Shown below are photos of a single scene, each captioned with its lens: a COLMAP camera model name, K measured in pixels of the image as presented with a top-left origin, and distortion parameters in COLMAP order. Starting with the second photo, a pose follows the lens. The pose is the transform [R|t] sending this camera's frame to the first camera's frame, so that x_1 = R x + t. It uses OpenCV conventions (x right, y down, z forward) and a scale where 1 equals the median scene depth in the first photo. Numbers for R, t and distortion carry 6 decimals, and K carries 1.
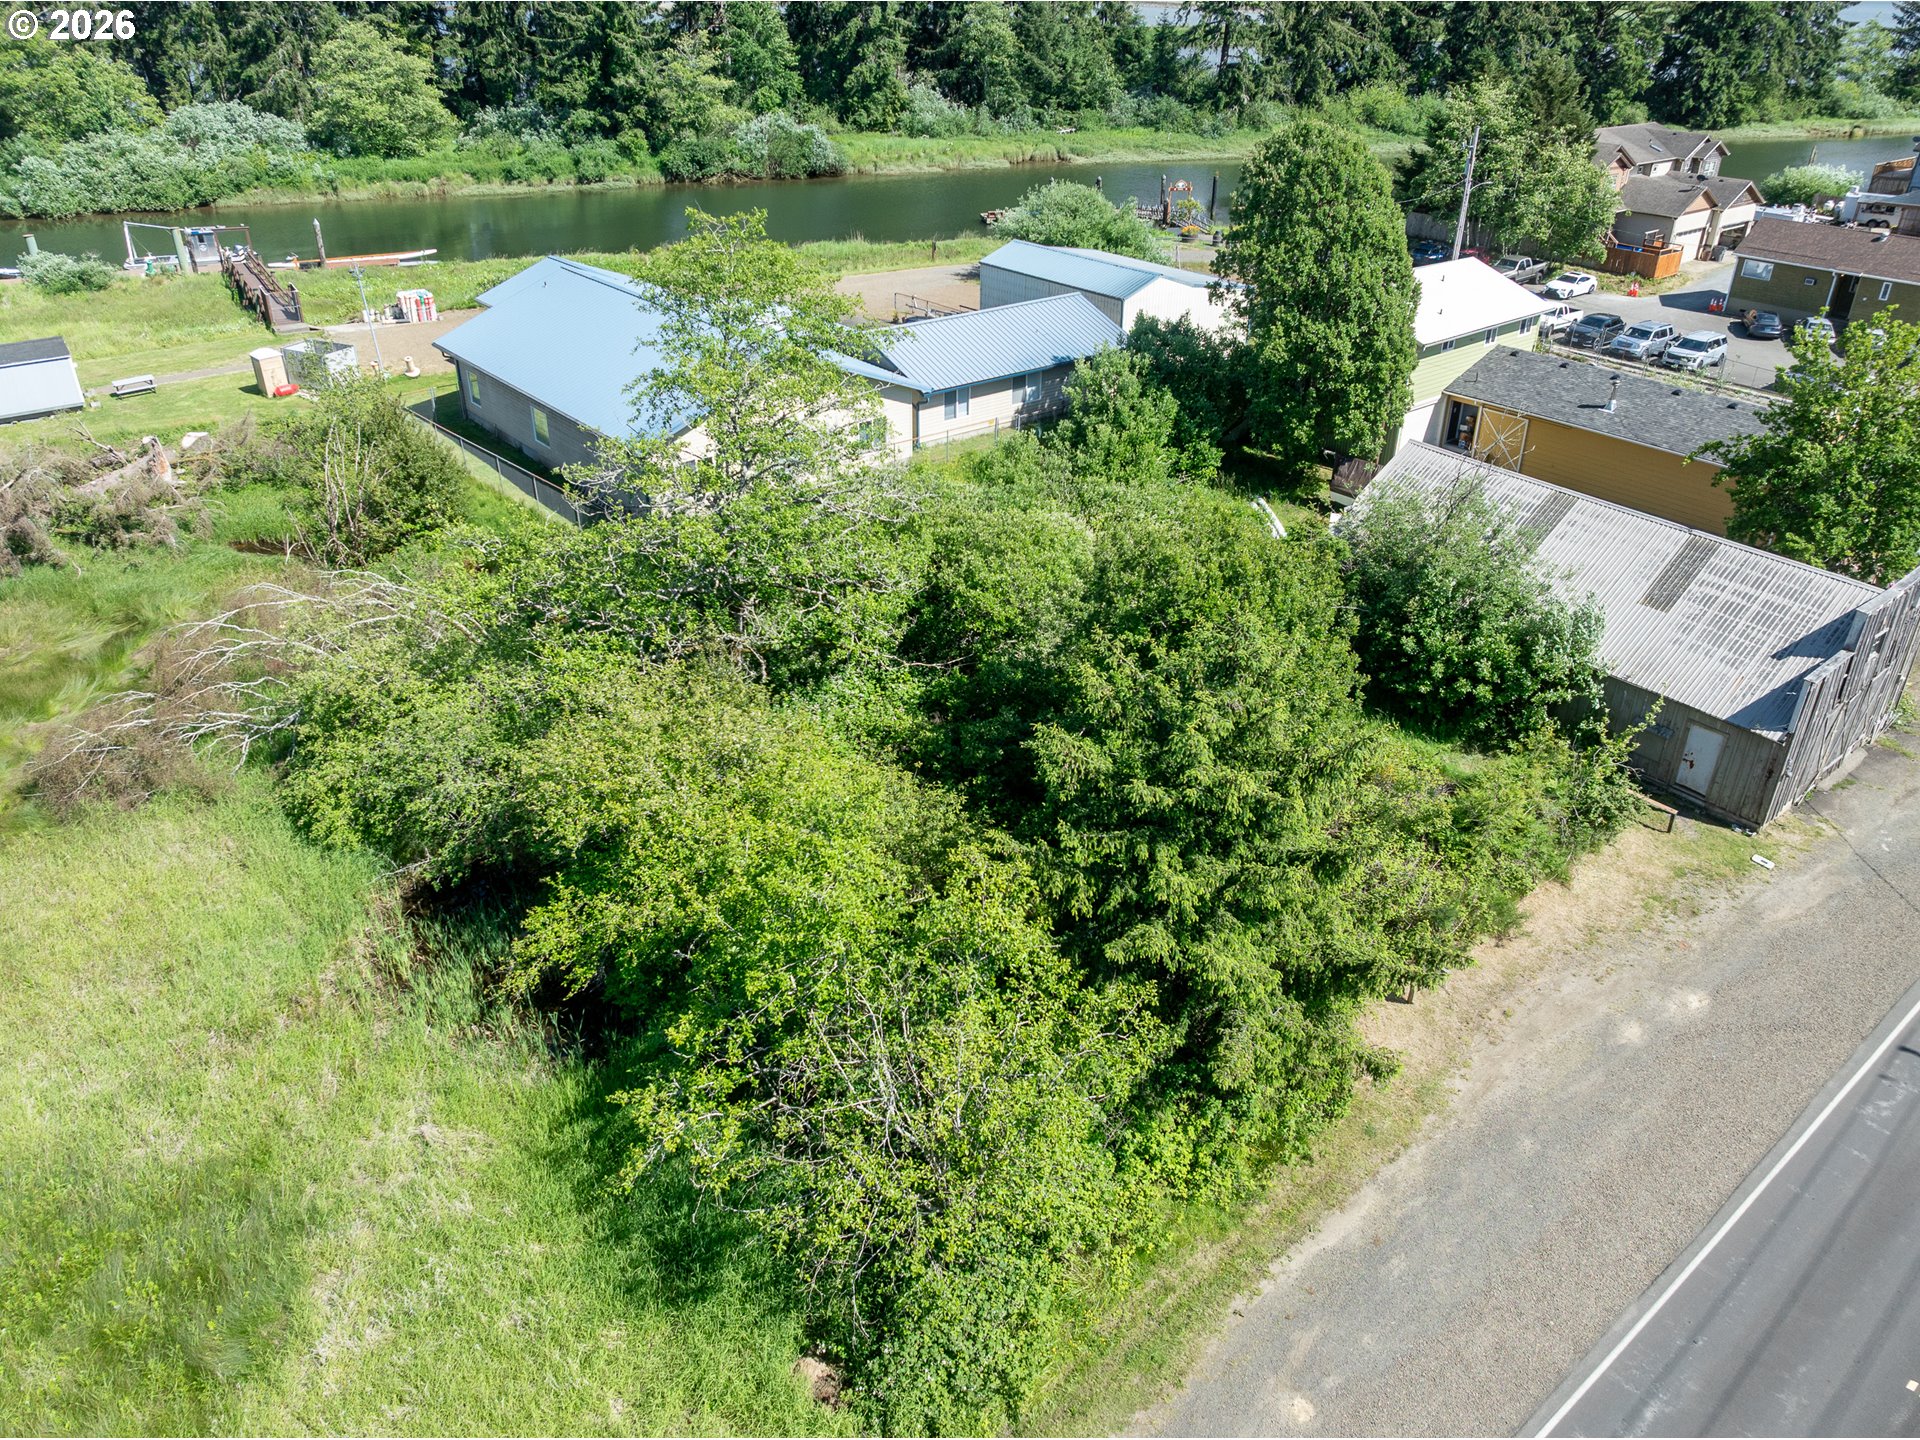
lens RADIAL K [[1365.9, 0, 962.9], [0, 1365.9, 723.3], [0, 0, 1]] dist [-0.038999, -0.000767]
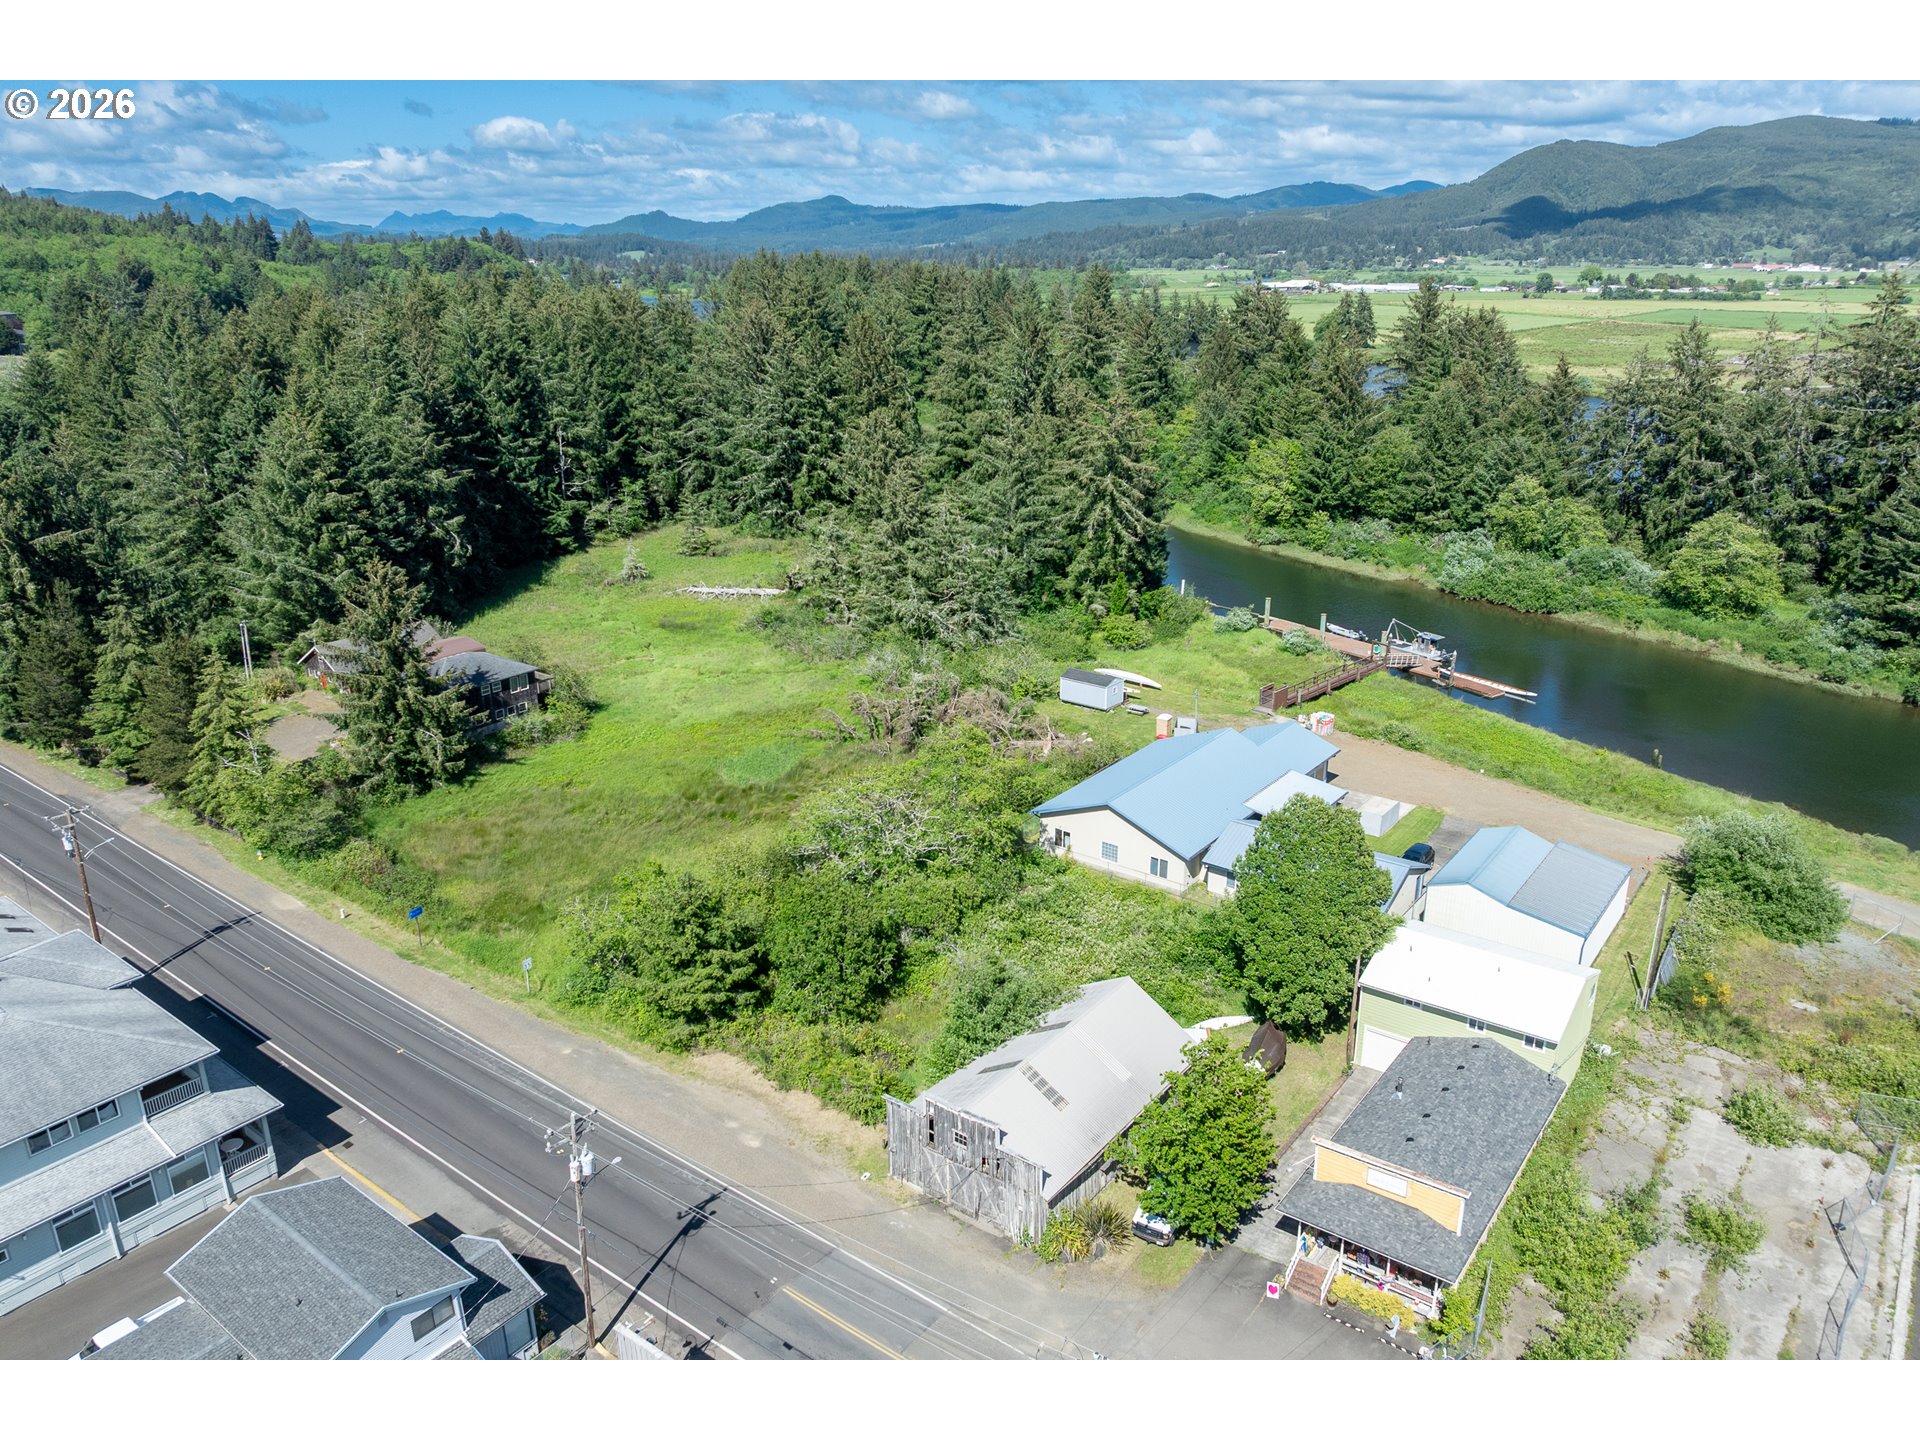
lens RADIAL K [[1365.9, 0, 962.9], [0, 1365.9, 723.3], [0, 0, 1]] dist [-0.038999, -0.000767]
pose [[0.215985, 0.311521, -0.925368, 0.589108], [-0.477133, 0.860547, 0.178334, -0.230368], [0.851877, 0.403006, 0.334502, 0.053832]]
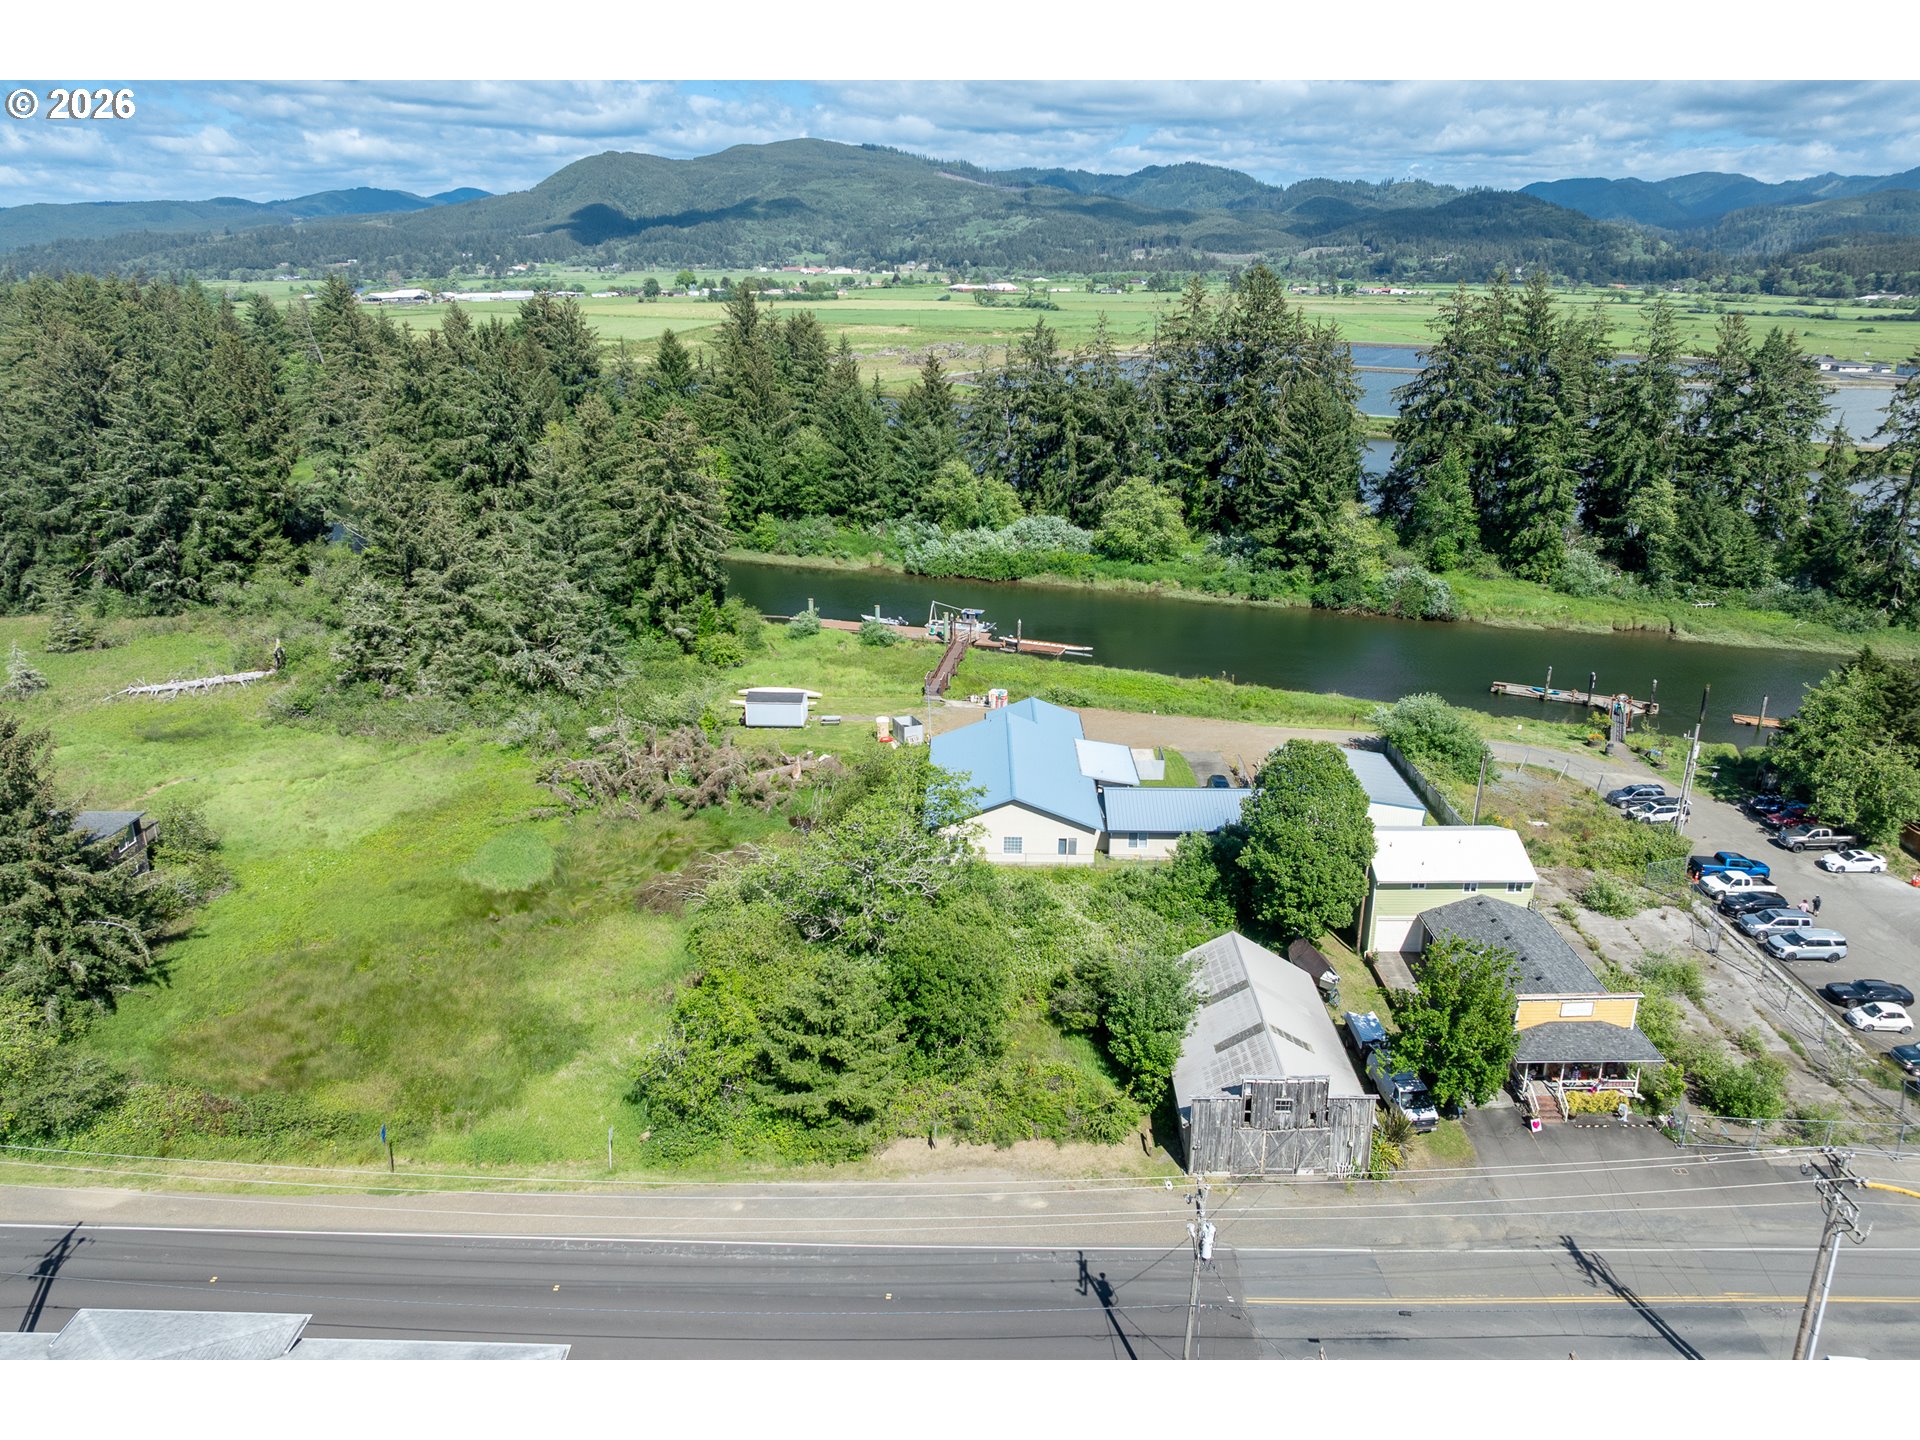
lens RADIAL K [[1365.9, 0, 962.9], [0, 1365.9, 723.3], [0, 0, 1]] dist [-0.038999, -0.000767]
pose [[0.760898, 0.206101, -0.615269, 0.380016], [-0.320487, 0.943854, -0.080174, -0.072403], [0.564200, 0.258190, 0.784229, -0.230987]]
